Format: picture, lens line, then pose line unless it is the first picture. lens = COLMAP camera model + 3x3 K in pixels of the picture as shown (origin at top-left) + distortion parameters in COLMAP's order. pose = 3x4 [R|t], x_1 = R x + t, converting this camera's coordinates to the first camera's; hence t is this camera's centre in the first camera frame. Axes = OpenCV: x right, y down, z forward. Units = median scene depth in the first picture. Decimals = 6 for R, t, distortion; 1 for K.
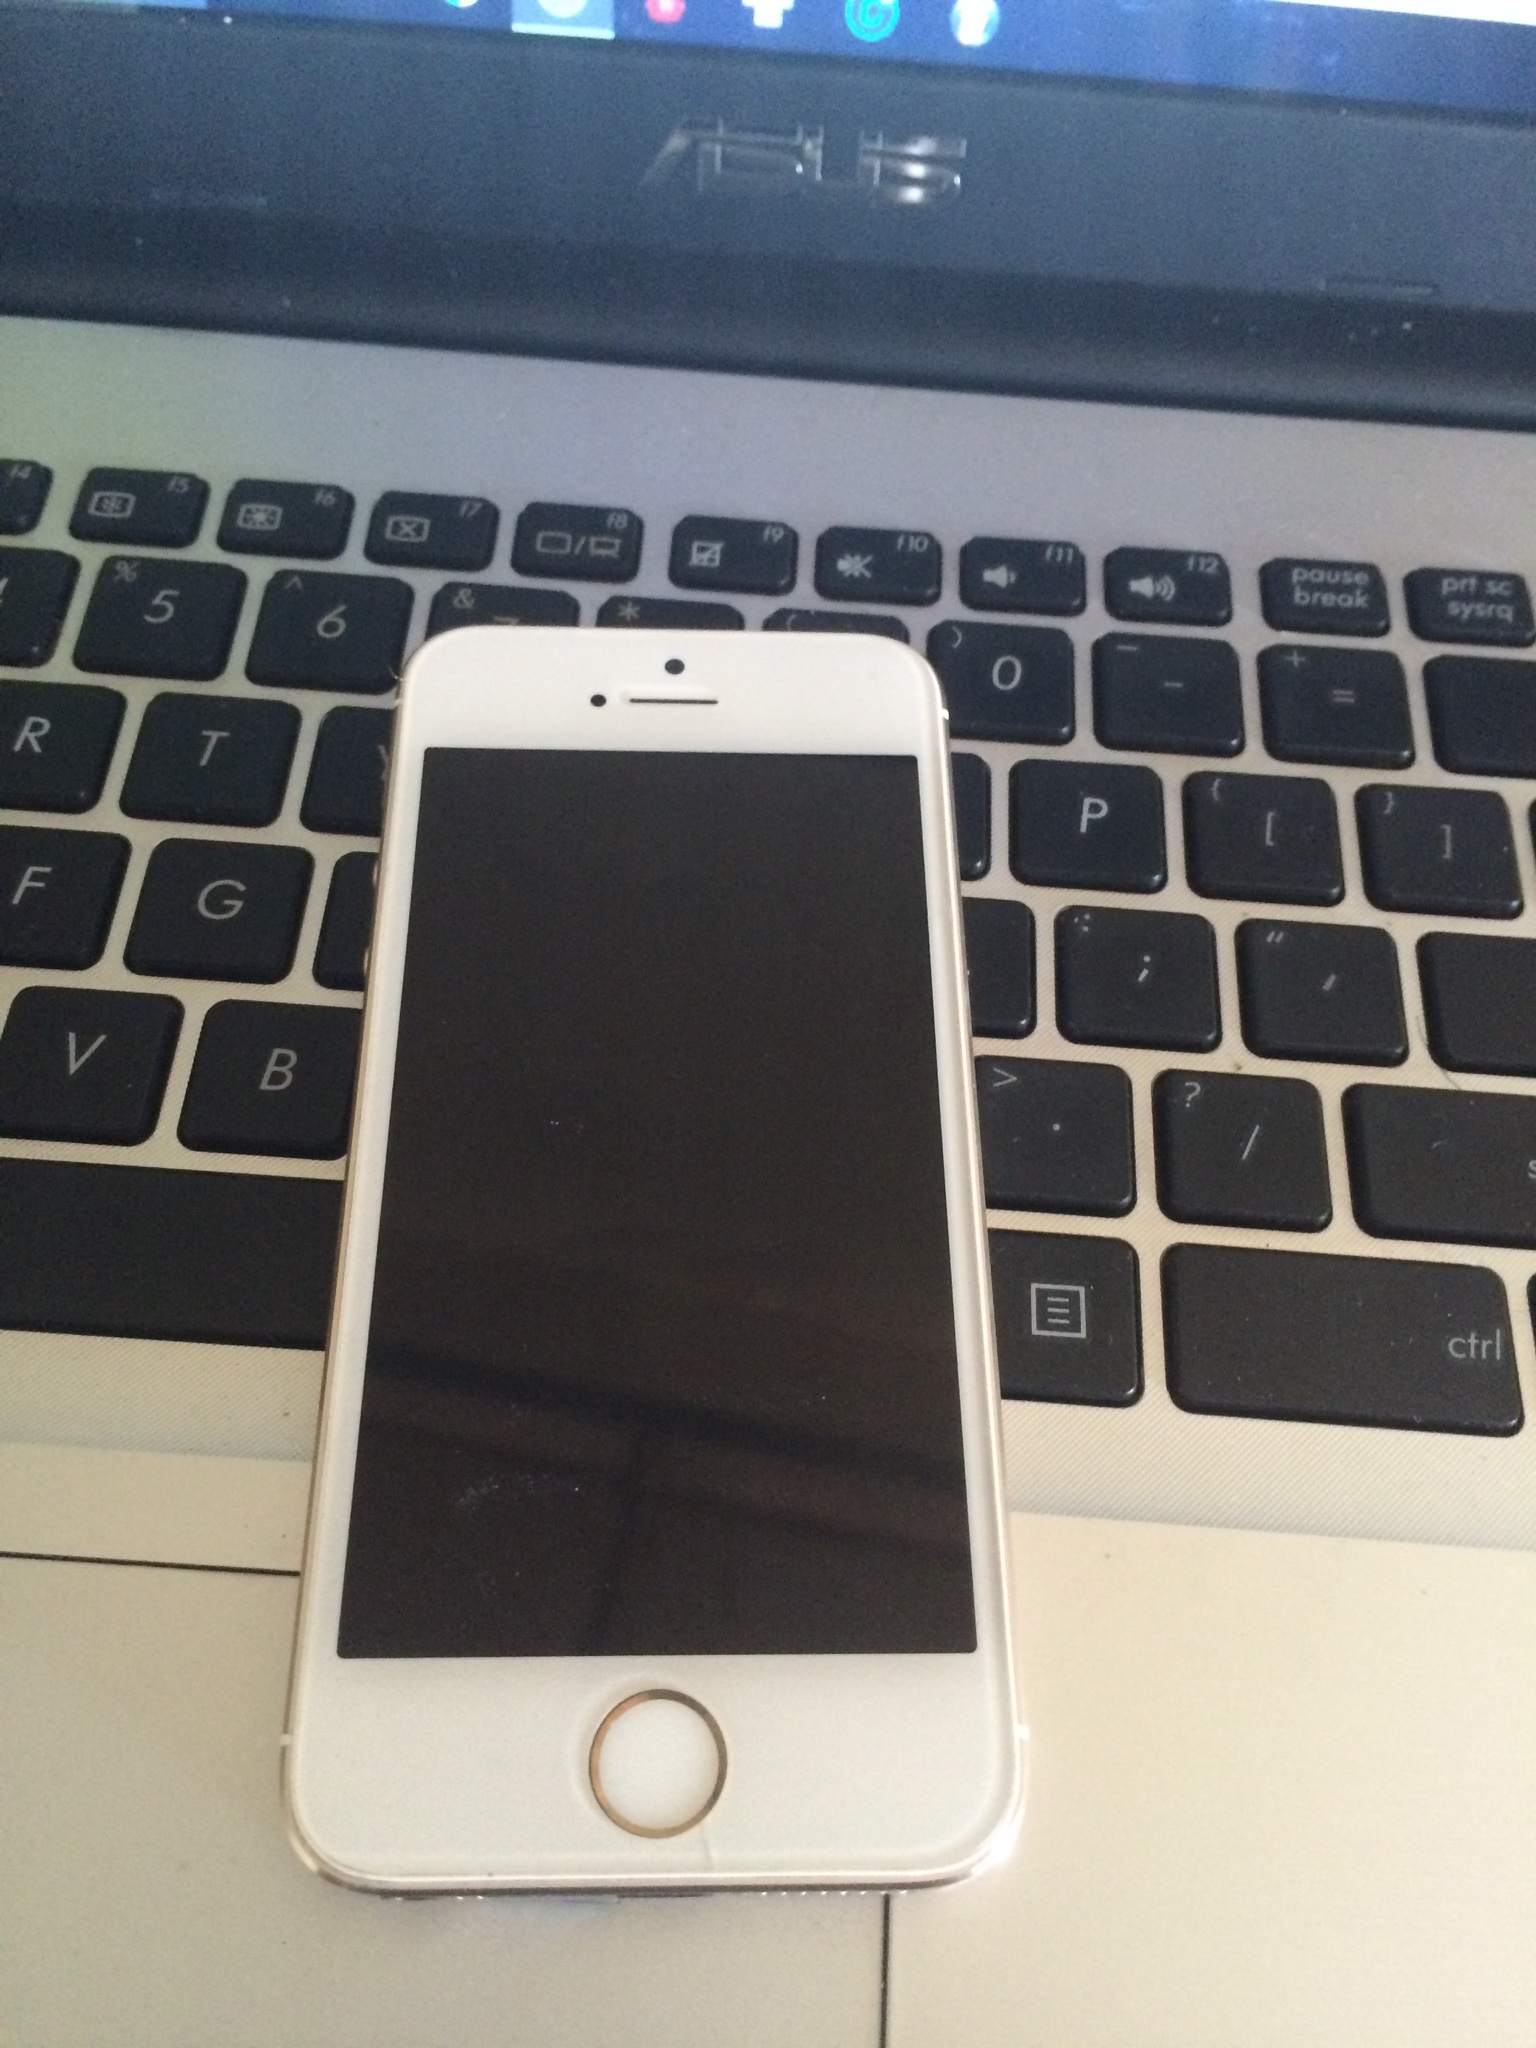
lens RADIAL K [[1782.7, 0, 765.1], [0, 1782.7, 1051.1], [0, 0, 1]] dist [0.090924, -0.150143]
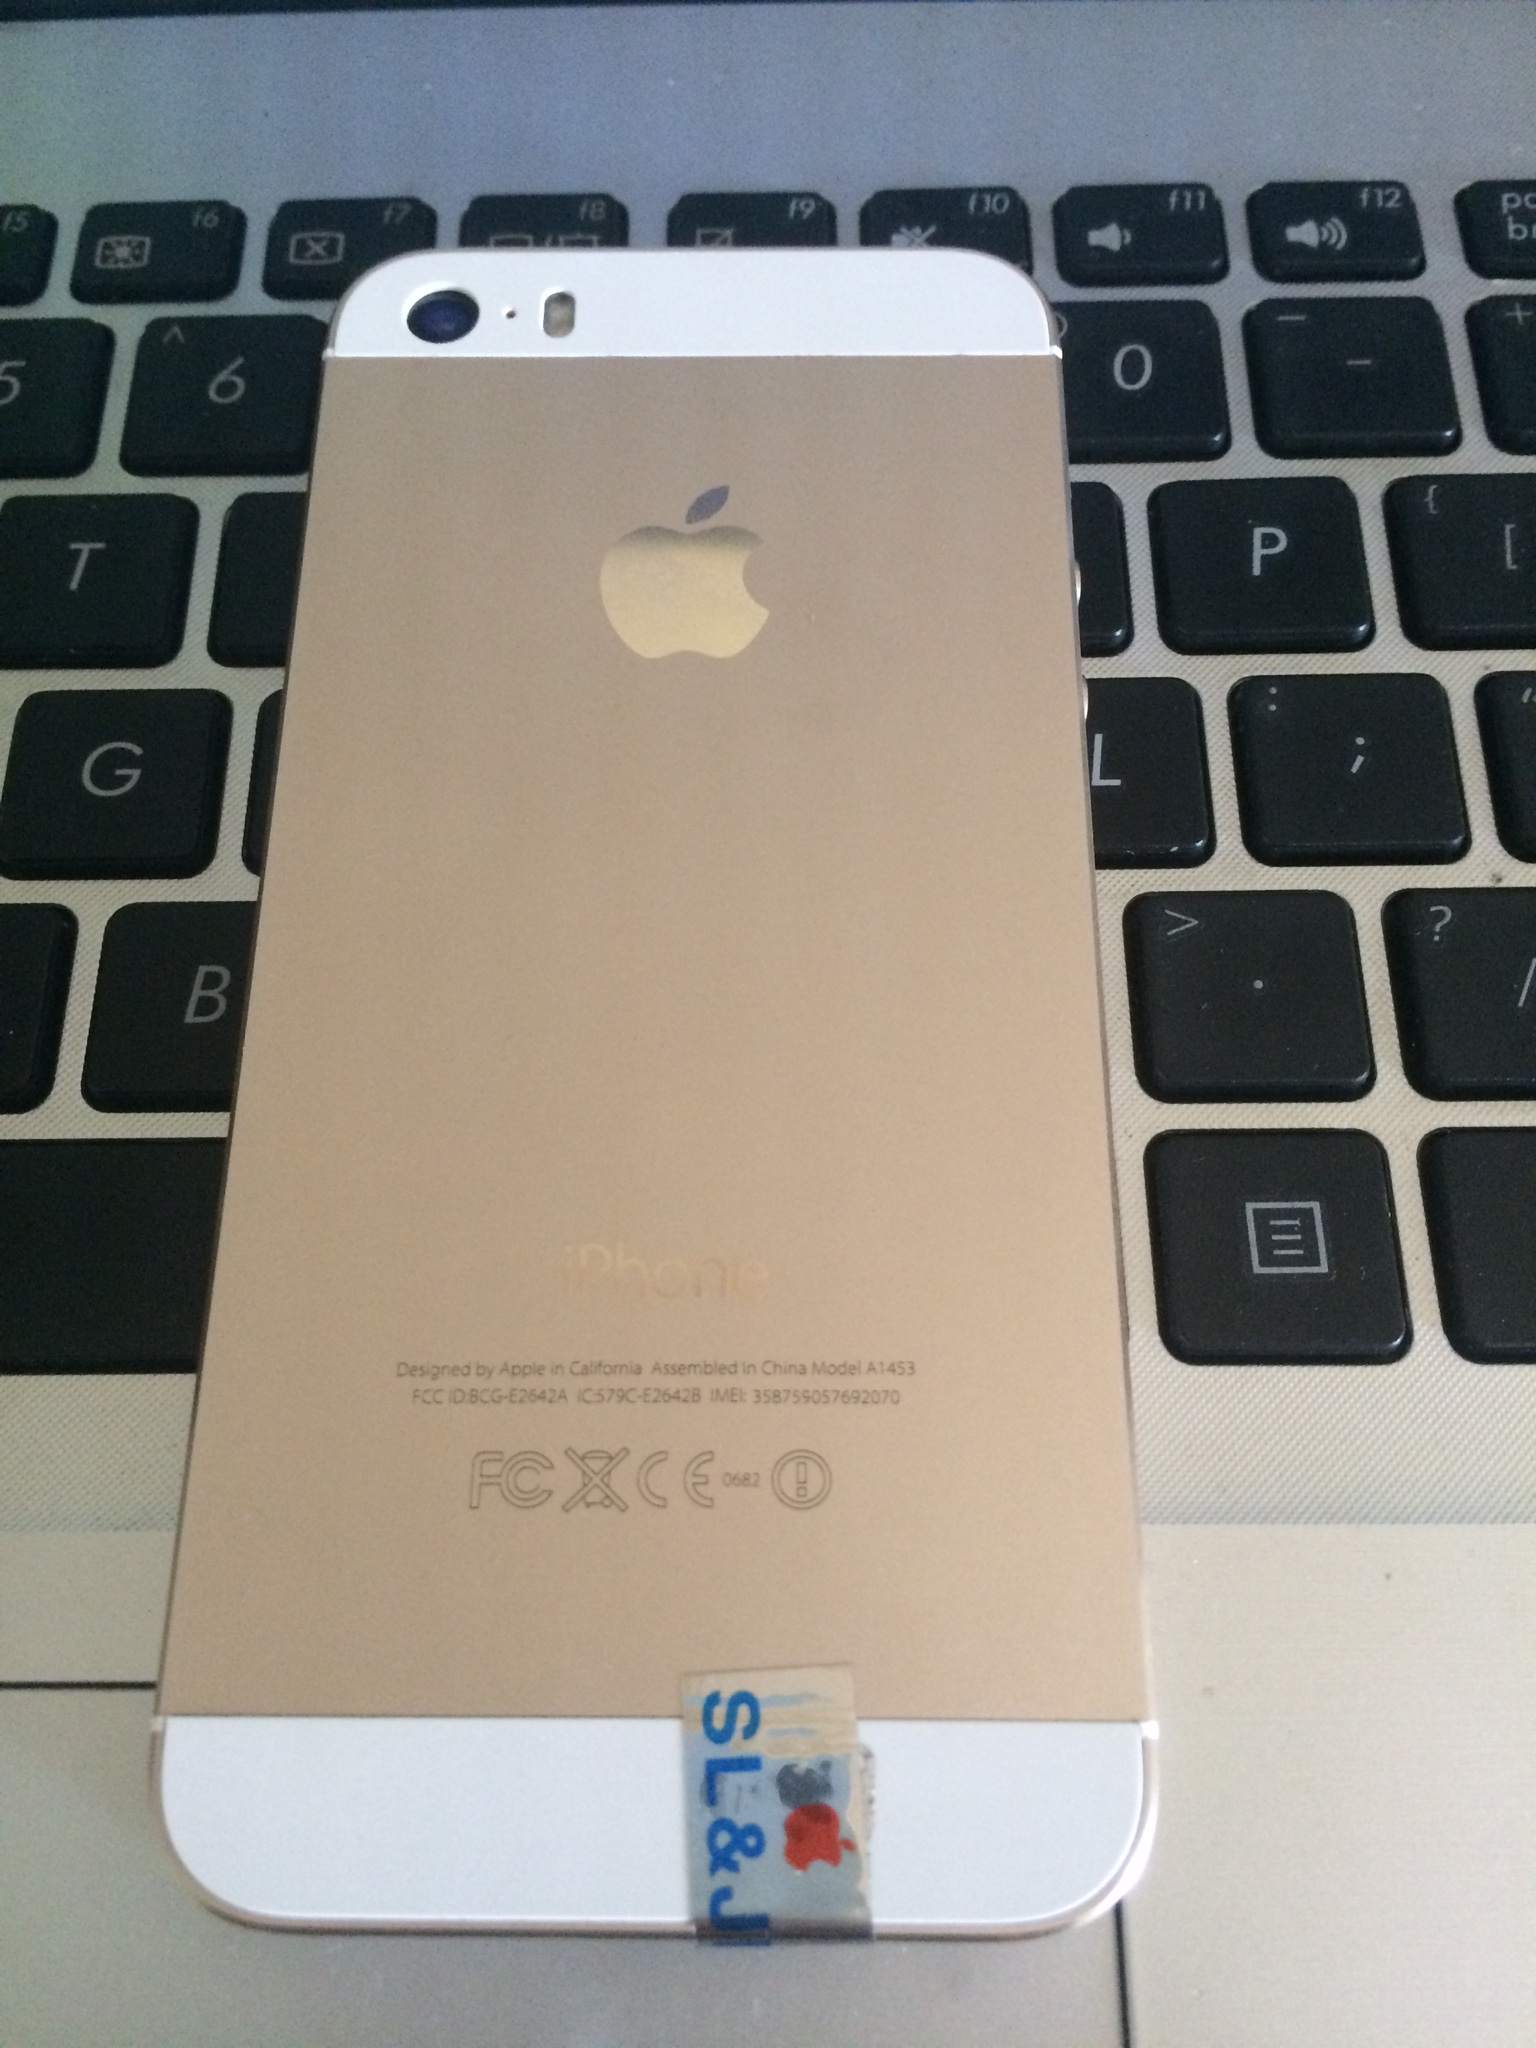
lens RADIAL K [[1782.7, 0, 765.1], [0, 1782.7, 1051.1], [0, 0, 1]] dist [0.090924, -0.150143]
pose [[0.996172, -0.081661, -0.031191, -0.016496], [0.084470, 0.991082, 0.103060, -0.020496], [0.022497, -0.105301, 0.994186, 0.227319]]
